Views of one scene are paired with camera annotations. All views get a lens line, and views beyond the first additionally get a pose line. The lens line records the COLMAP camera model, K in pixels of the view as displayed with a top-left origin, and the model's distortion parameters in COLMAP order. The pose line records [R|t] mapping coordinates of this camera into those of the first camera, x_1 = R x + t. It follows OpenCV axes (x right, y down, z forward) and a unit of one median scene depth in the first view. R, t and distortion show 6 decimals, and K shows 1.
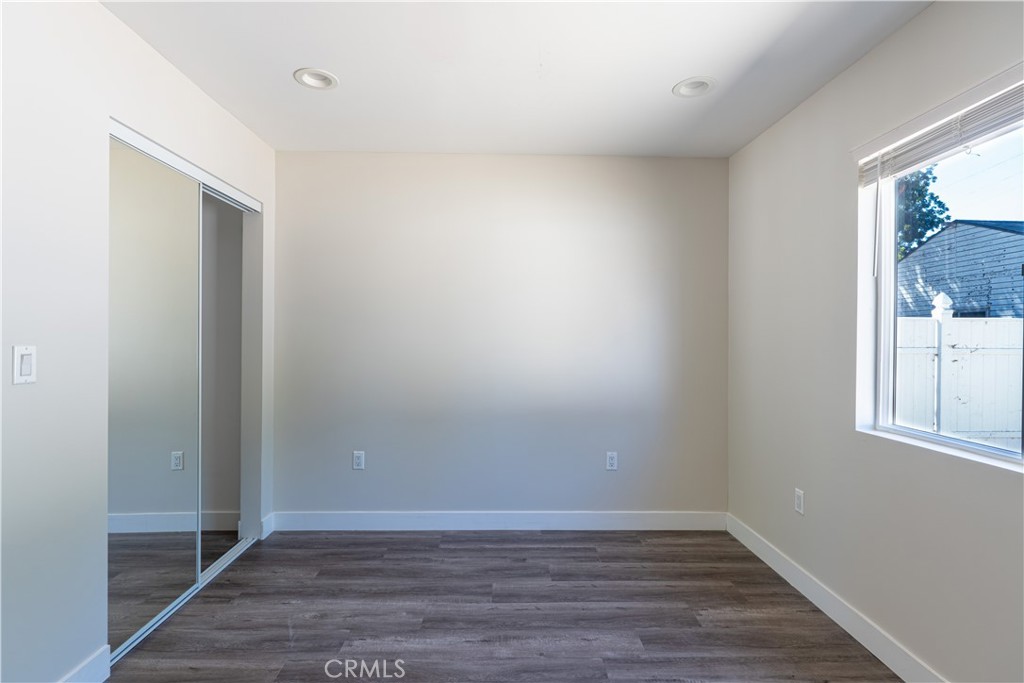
lens RADIAL K [[492.9, 0, 511.4], [0, 492.9, 328.8], [0, 0, 1]] dist [-0.003255, -0.000465]
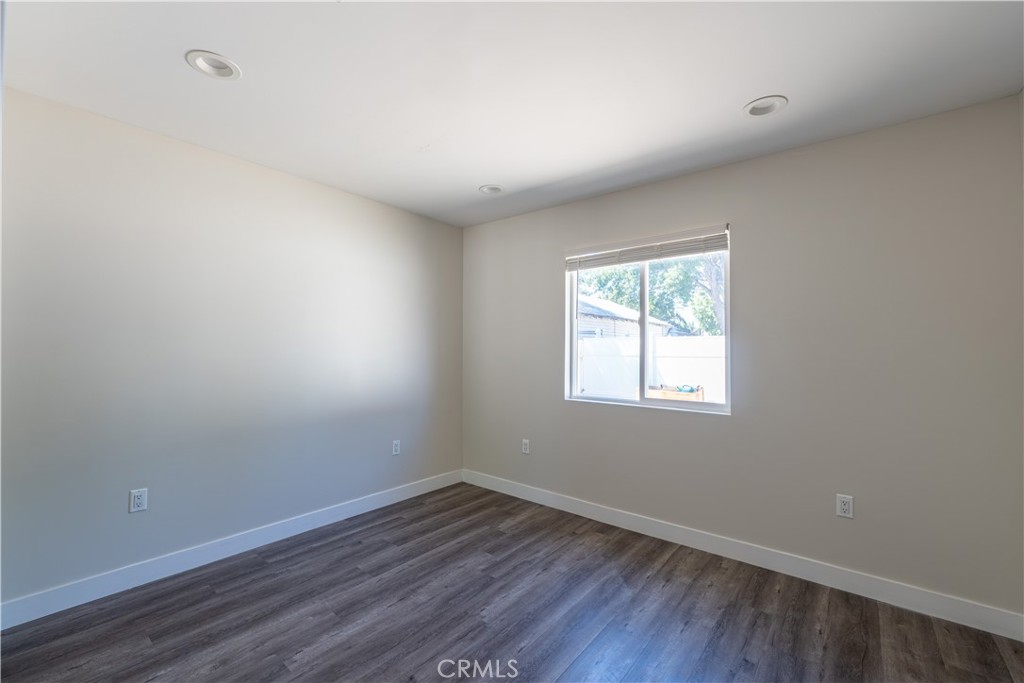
lens RADIAL K [[437.3, 0, 496.2], [0, 437.3, 324.0], [0, 0, 1]] dist [-0.004351, -0.001154]
pose [[0.650003, 0.042093, 0.758765, -0.609805], [-0.013307, 0.998942, -0.044018, -0.002862], [-0.759815, 0.018515, 0.649875, 0.085926]]
